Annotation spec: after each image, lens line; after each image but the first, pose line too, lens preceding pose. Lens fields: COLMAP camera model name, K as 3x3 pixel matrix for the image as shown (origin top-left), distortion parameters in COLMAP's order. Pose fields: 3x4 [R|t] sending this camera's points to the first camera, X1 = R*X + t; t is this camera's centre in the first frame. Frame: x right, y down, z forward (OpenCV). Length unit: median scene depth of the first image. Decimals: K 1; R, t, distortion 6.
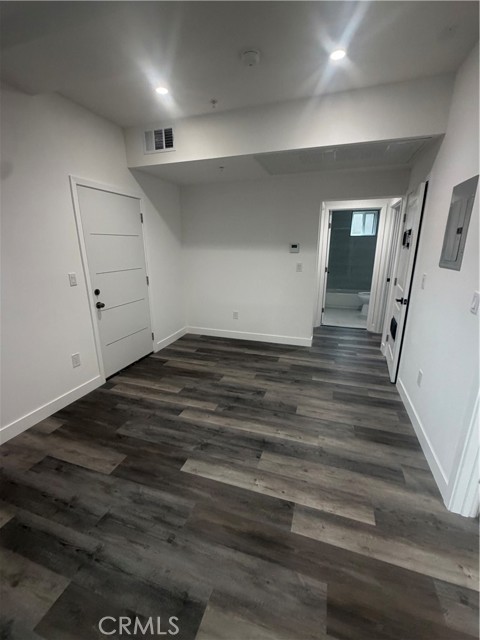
lens RADIAL K [[277.1, 0, 241.8], [0, 277.1, 321.0], [0, 0, 1]] dist [0.002681, 0.000242]
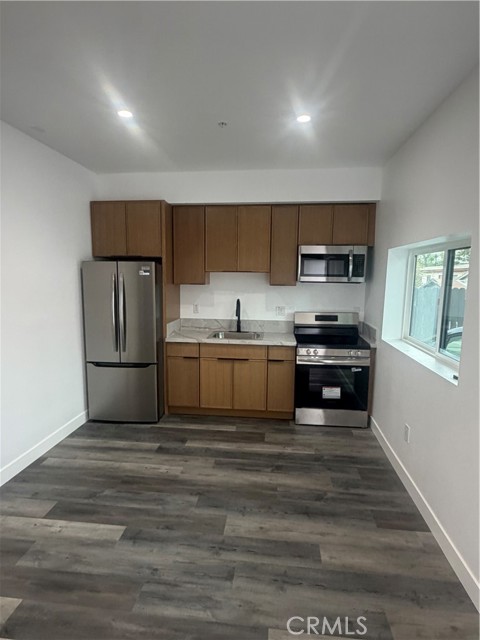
lens RADIAL K [[338.6, 0, 239.6], [0, 338.6, 320.9], [0, 0, 1]] dist [-0.003384, -0.000863]
pose [[-0.977600, 0.020698, -0.209450, -0.304891], [-0.062056, 0.922568, 0.380813, -0.553023], [0.201113, 0.385280, -0.900618, 1.750906]]
